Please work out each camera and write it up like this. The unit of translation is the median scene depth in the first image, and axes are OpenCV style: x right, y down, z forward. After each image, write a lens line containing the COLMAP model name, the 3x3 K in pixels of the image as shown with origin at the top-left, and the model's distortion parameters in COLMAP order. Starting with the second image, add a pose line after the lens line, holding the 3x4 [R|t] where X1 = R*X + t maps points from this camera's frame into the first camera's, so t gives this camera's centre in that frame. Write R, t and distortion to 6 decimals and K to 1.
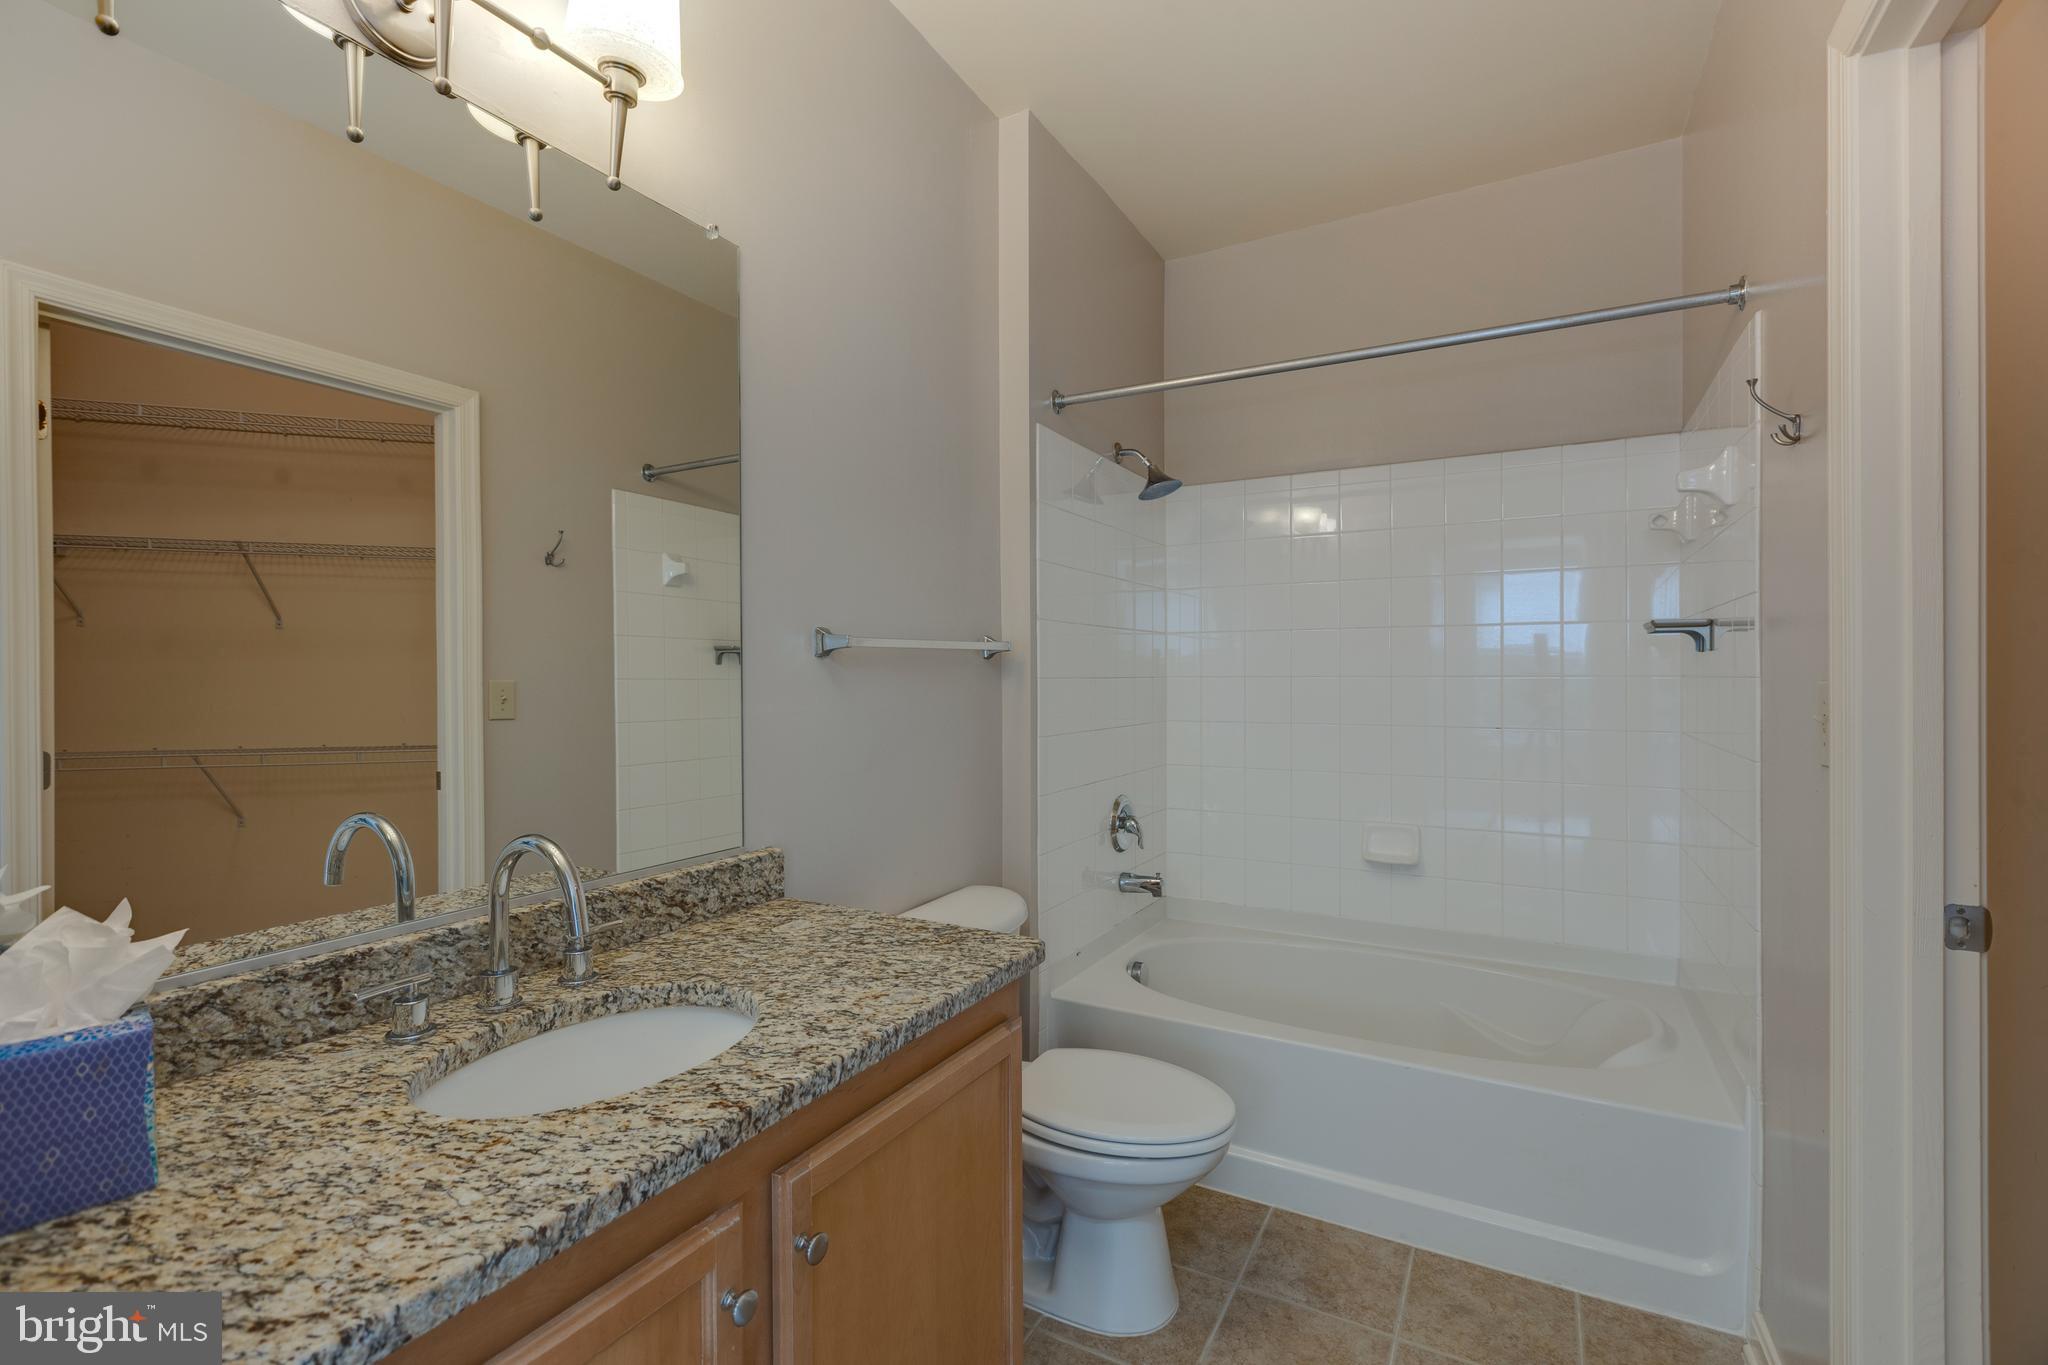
lens RADIAL K [[914.4, 0, 1028.4], [0, 914.4, 679.5], [0, 0, 1]] dist [0.003644, 0.000312]
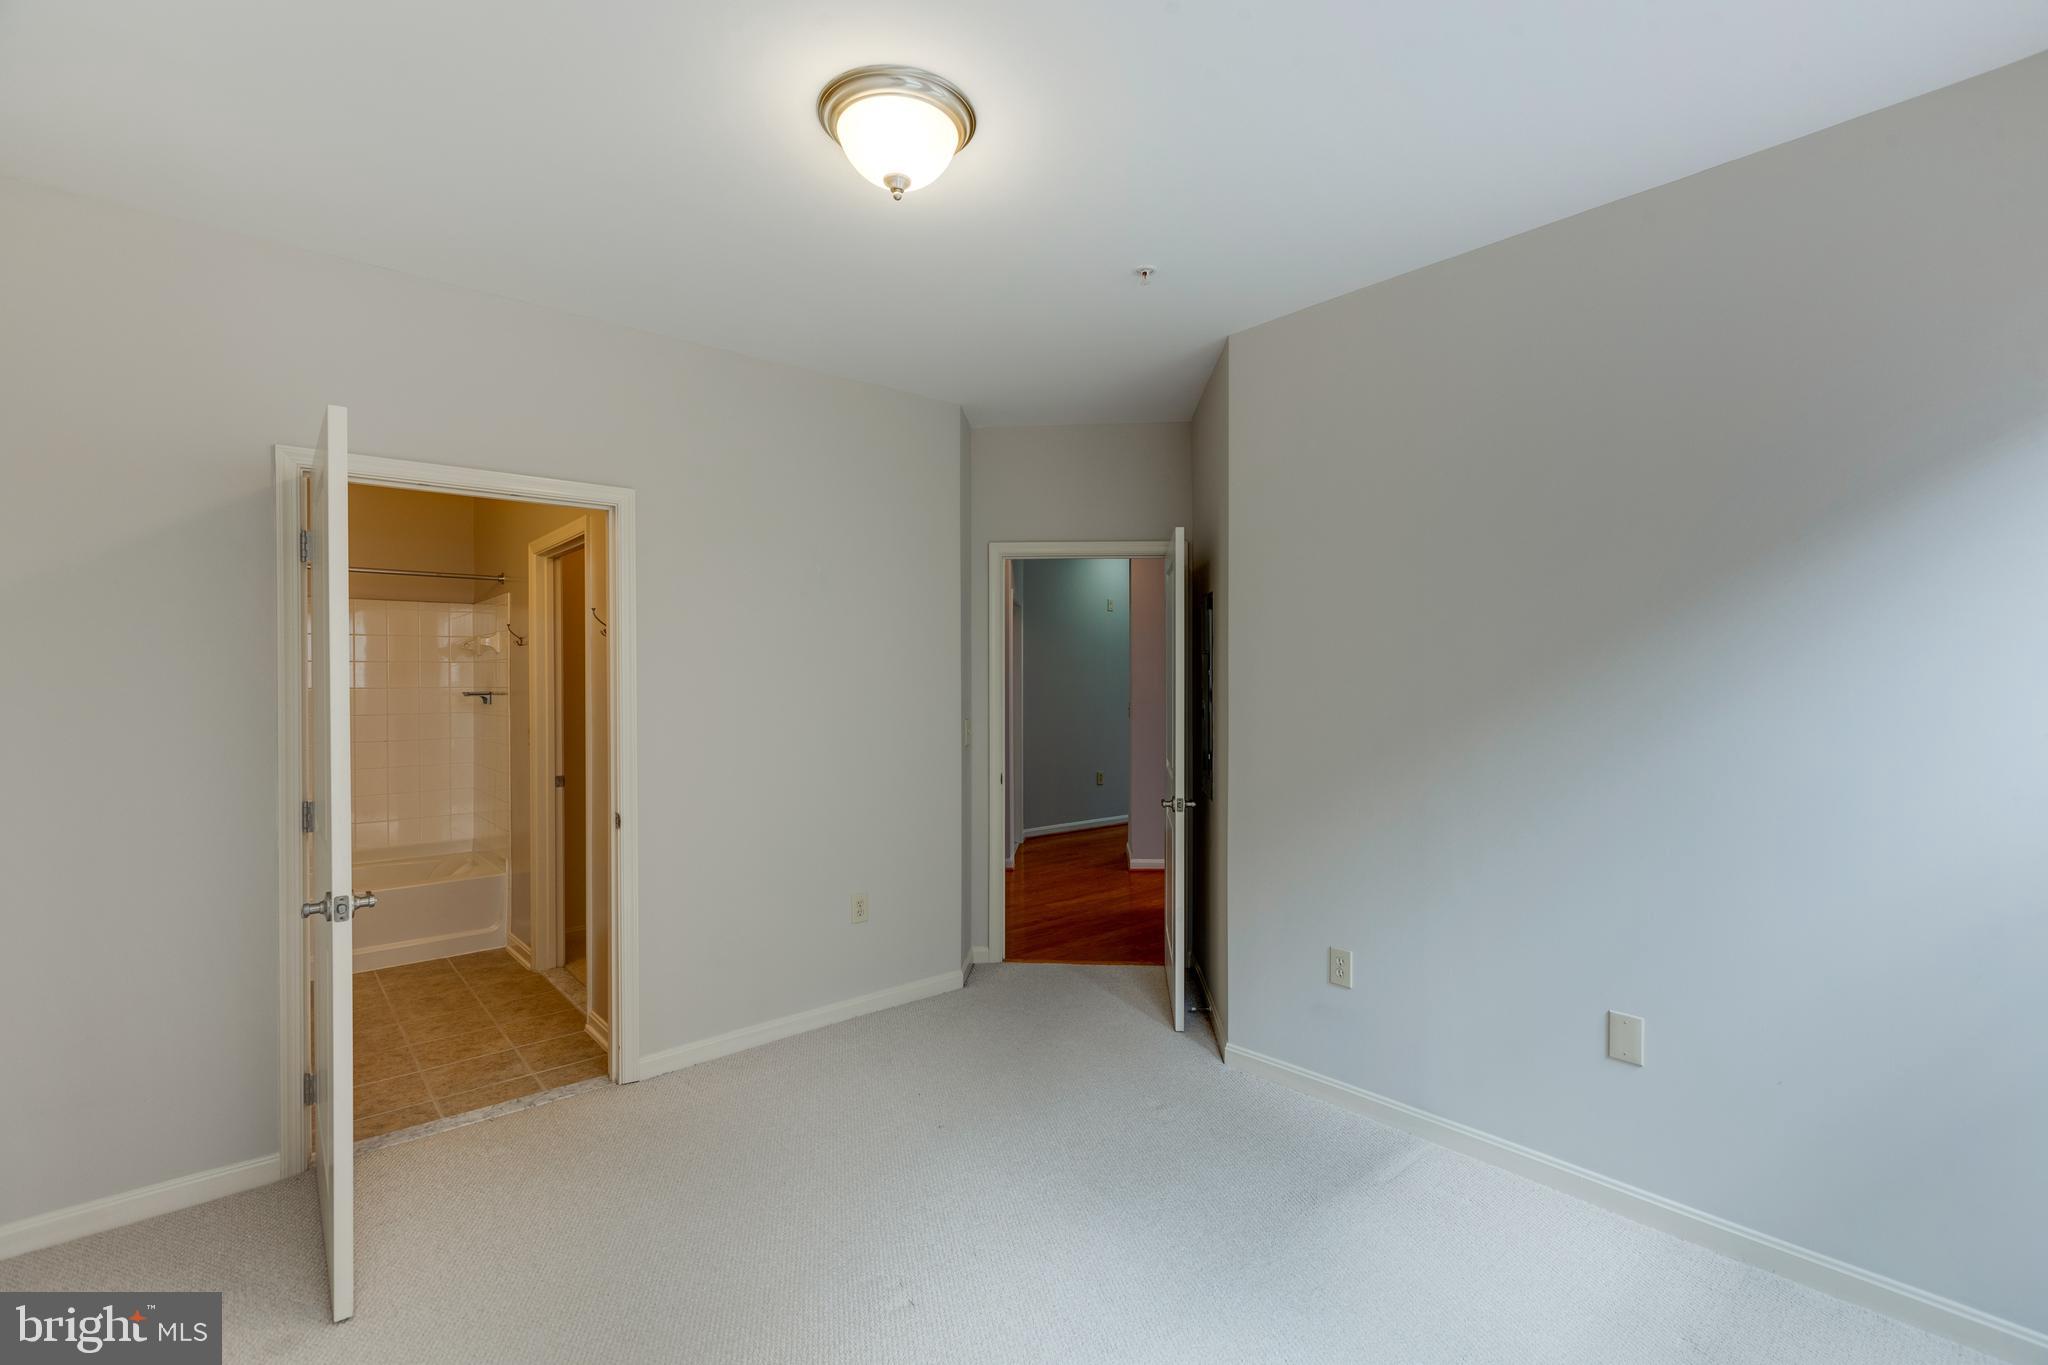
lens RADIAL K [[914.4, 0, 1028.4], [0, 914.4, 679.5], [0, 0, 1]] dist [0.003644, 0.000312]
pose [[0.350856, 0.004932, 0.936416, -1.270536], [0.008795, 0.999925, -0.008561, -0.077651], [-0.936388, 0.011239, 0.350786, -1.472041]]
